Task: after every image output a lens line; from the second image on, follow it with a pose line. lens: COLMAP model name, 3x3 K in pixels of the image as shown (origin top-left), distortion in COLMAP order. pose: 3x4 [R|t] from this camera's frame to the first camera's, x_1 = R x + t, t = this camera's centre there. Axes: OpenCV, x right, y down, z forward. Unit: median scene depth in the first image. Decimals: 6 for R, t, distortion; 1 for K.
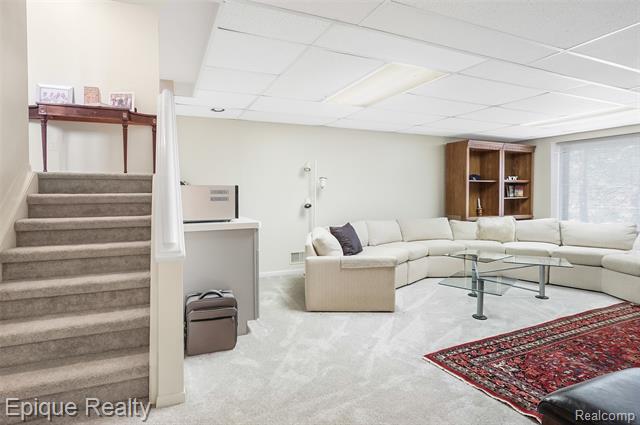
lens RADIAL K [[350.7, 0, 321.3], [0, 350.7, 198.9], [0, 0, 1]] dist [-0.003288, 0.001070]
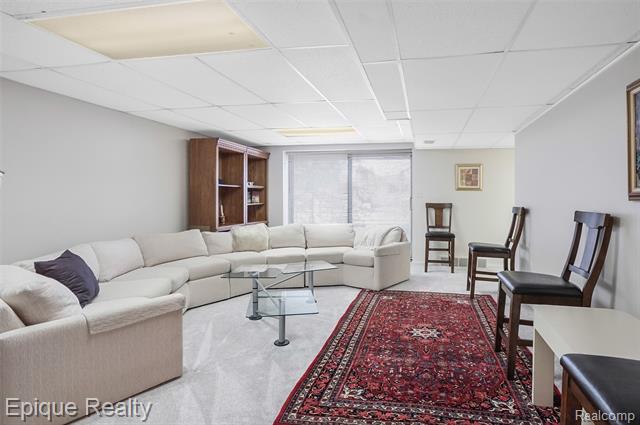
lens RADIAL K [[350.7, 0, 321.3], [0, 350.7, 198.9], [0, 0, 1]] dist [-0.003288, 0.001070]
pose [[0.577042, 0.000892, 0.816714, -0.146074], [0.013755, 0.999847, -0.010810, -0.004472], [-0.816598, 0.017472, 0.576942, 0.309627]]
